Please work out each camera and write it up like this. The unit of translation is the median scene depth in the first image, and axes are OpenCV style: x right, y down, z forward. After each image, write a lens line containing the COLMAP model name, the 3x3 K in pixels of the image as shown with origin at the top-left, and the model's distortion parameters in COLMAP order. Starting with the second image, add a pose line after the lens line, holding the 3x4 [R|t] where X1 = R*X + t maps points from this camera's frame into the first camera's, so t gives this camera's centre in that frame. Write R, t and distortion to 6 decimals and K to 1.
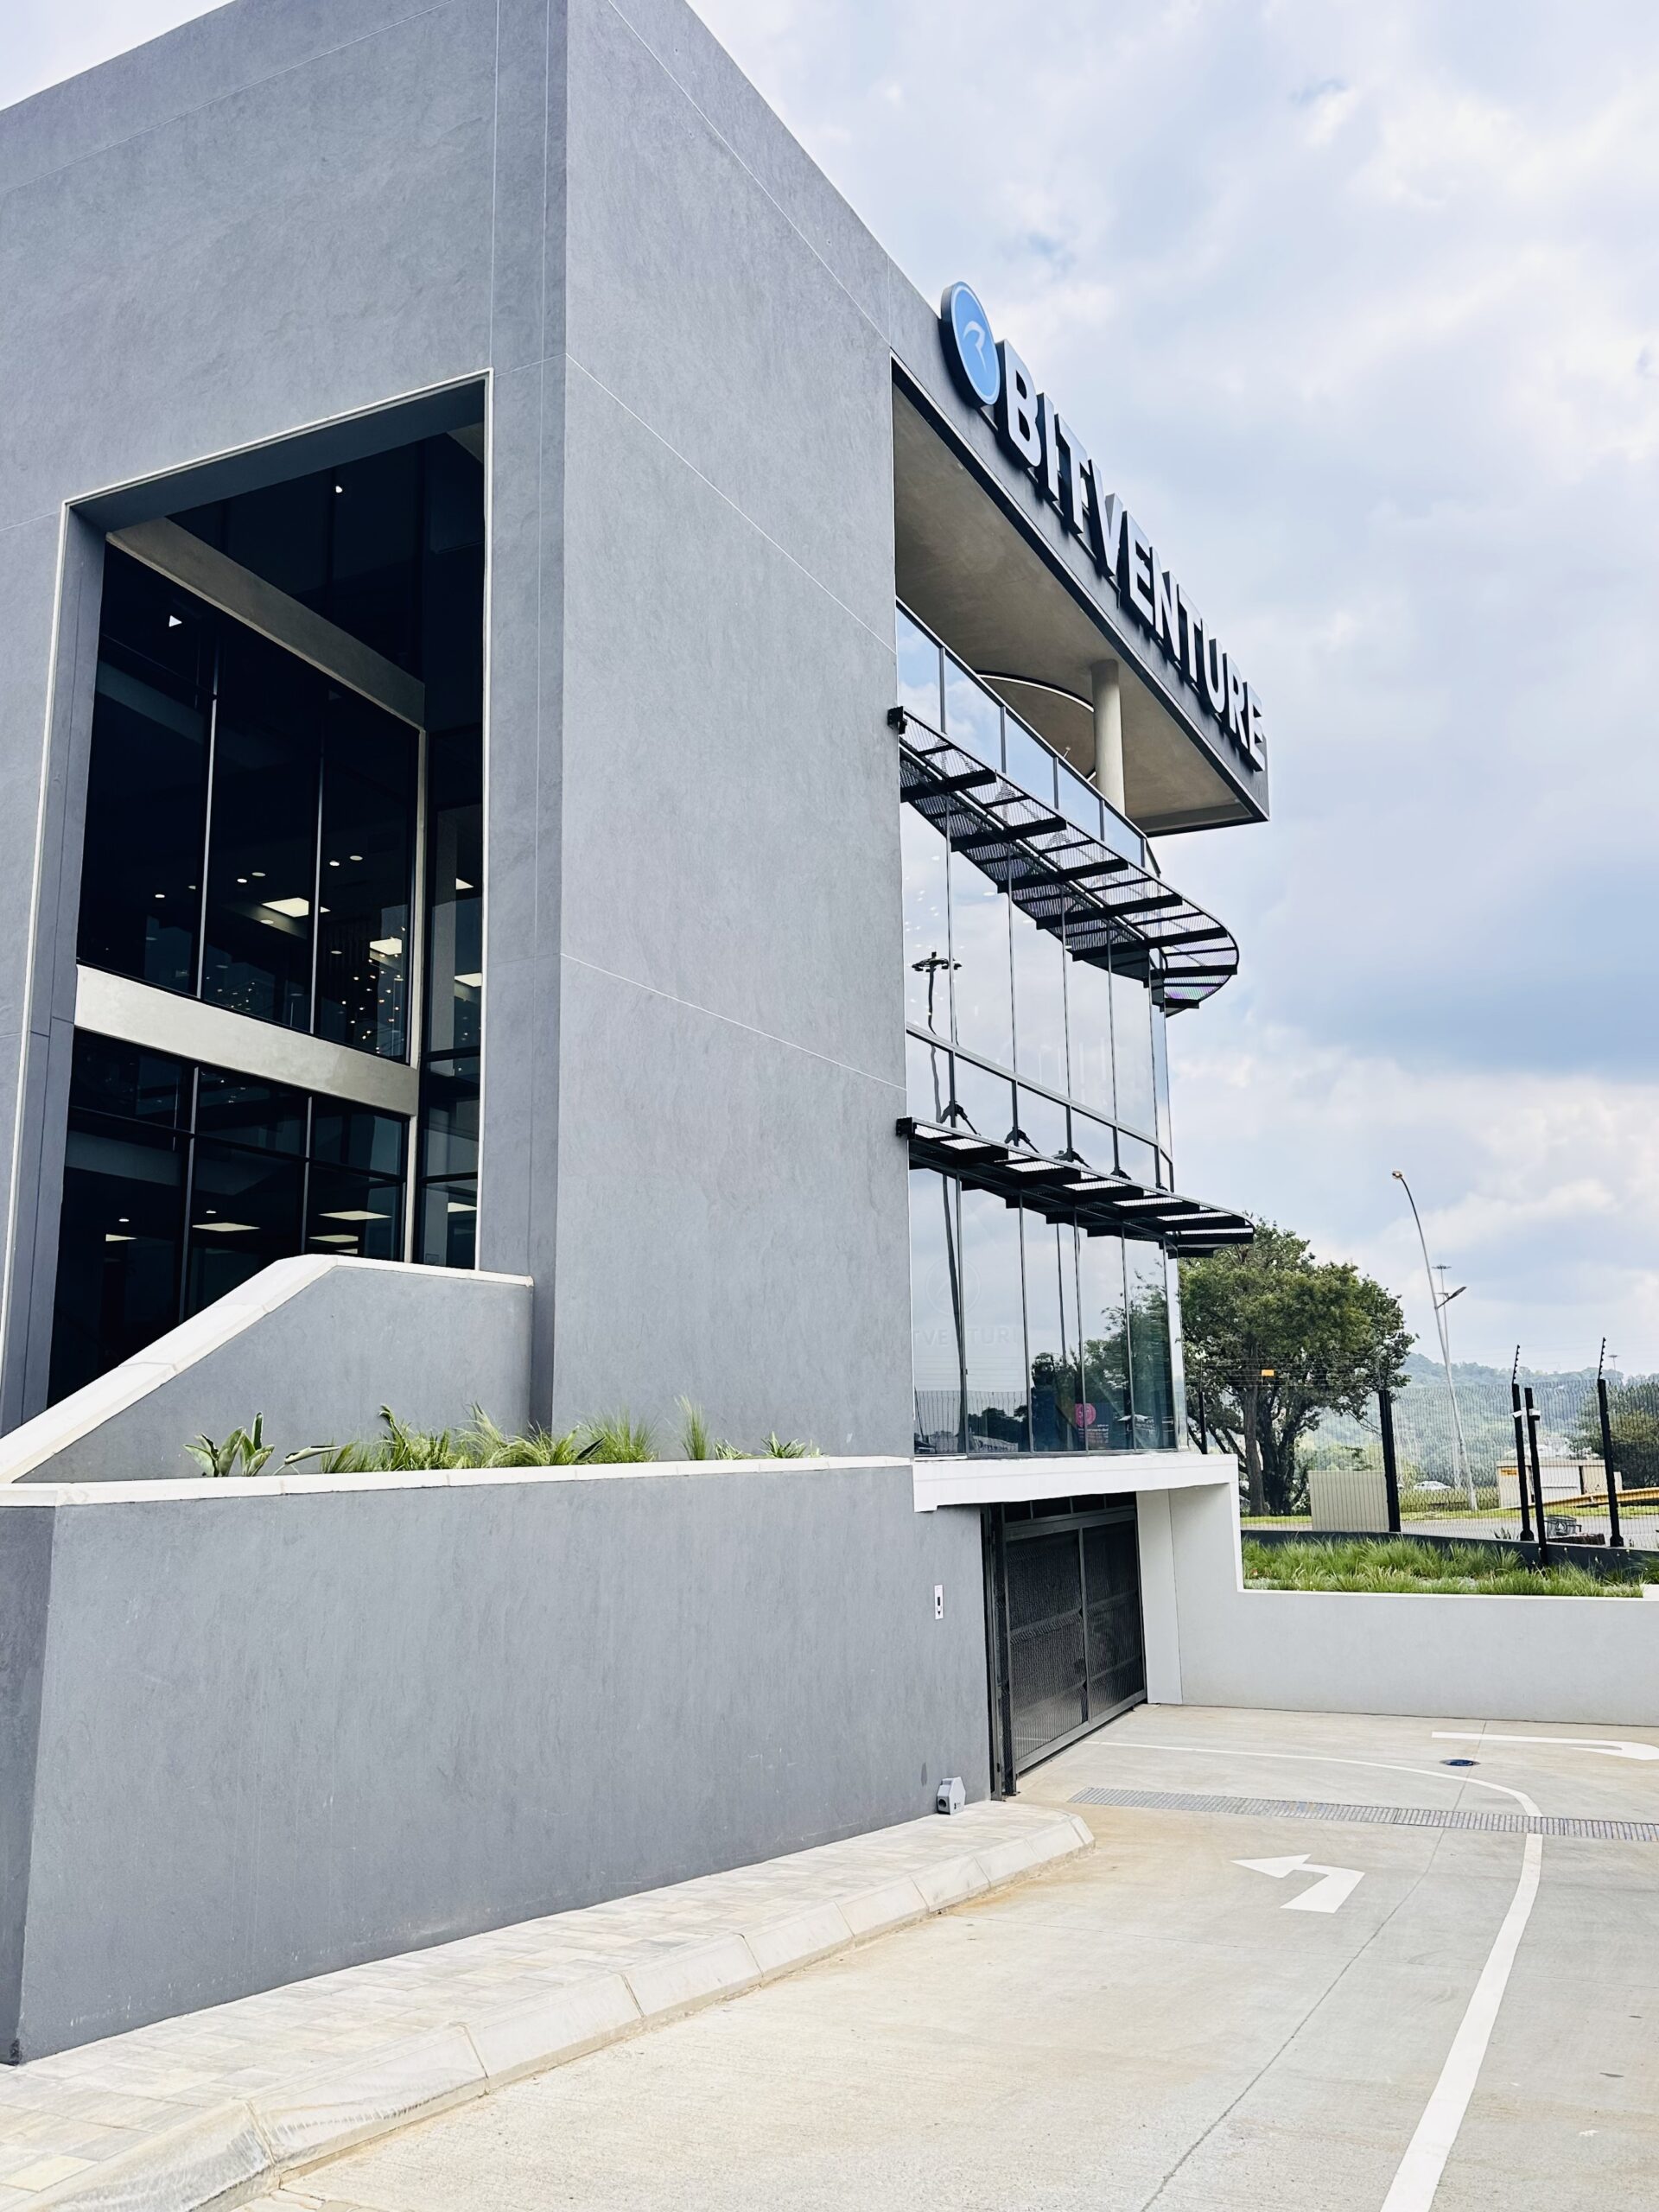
lens RADIAL K [[1701.3, 0, 829.5], [0, 1701.3, 1106.0], [0, 0, 1]] dist [0.102162, -0.144287]
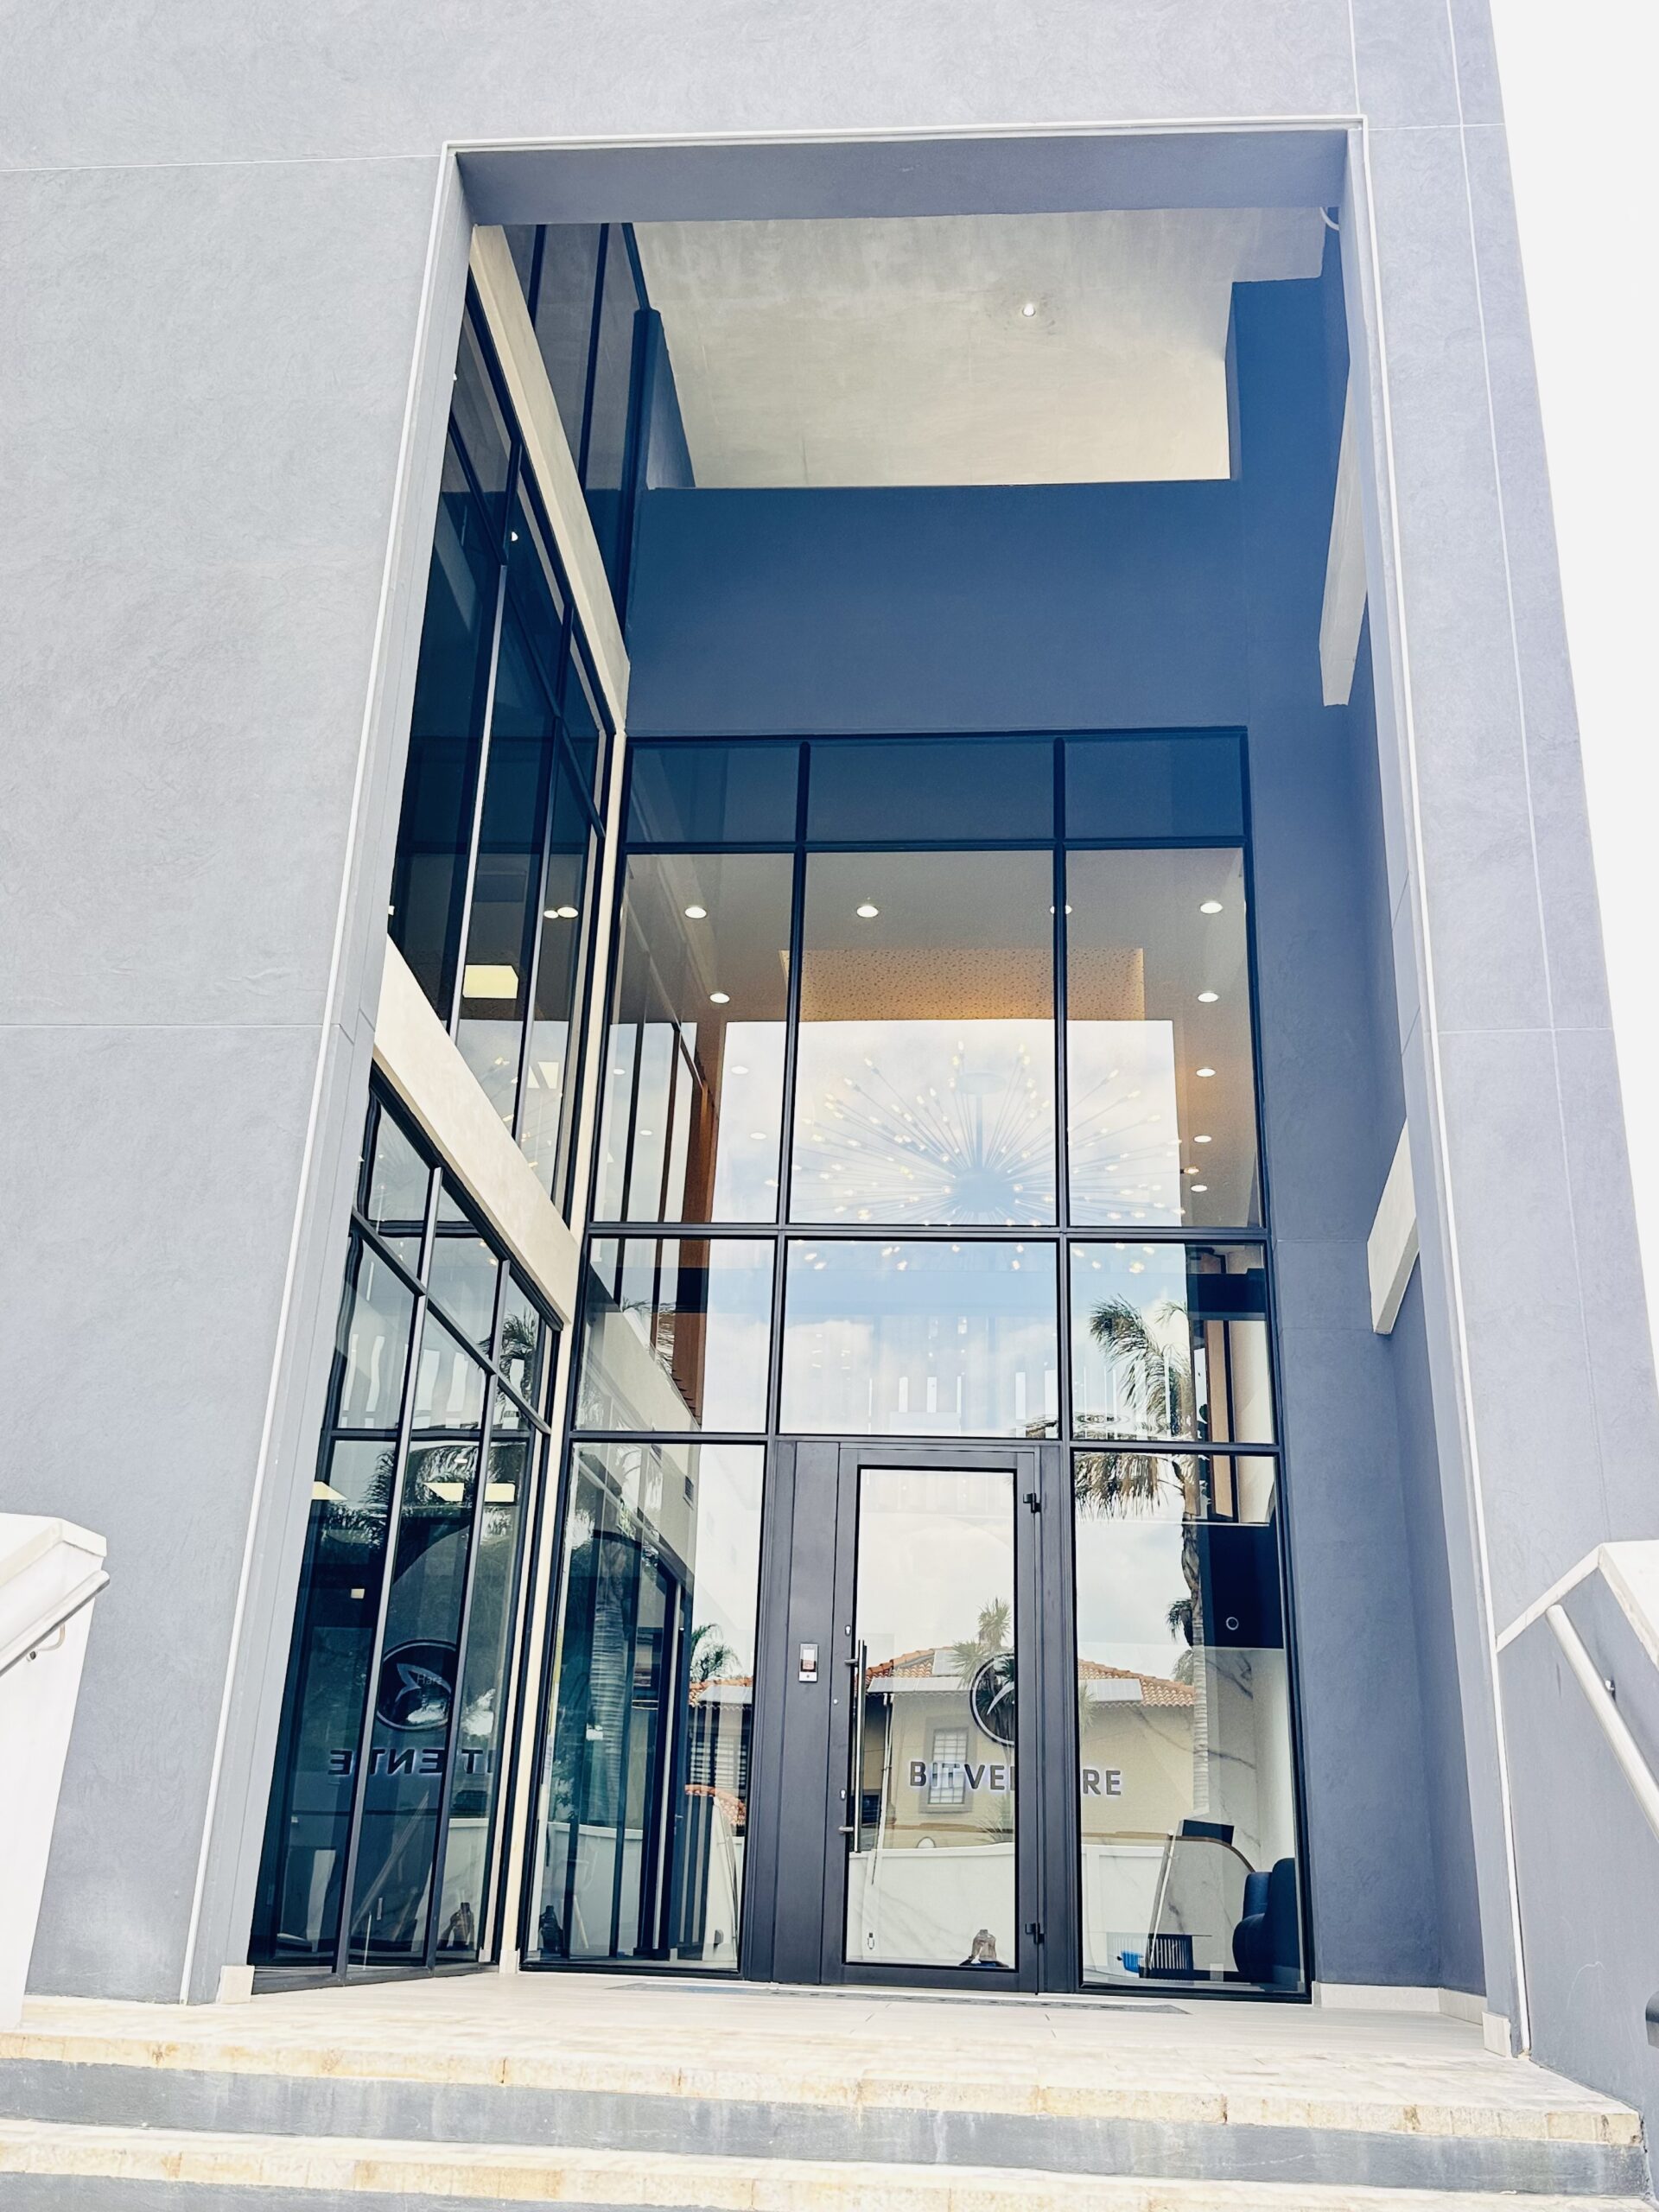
lens RADIAL K [[2030.4, 0, 829.5], [0, 2030.4, 1106.0], [0, 0, 1]] dist [0.002958, -0.001564]
pose [[0.938519, 0.175360, 0.297374, -0.482774], [-0.116109, 0.971540, -0.206469, 0.080408], [-0.325117, 0.159248, 0.932169, 0.405194]]
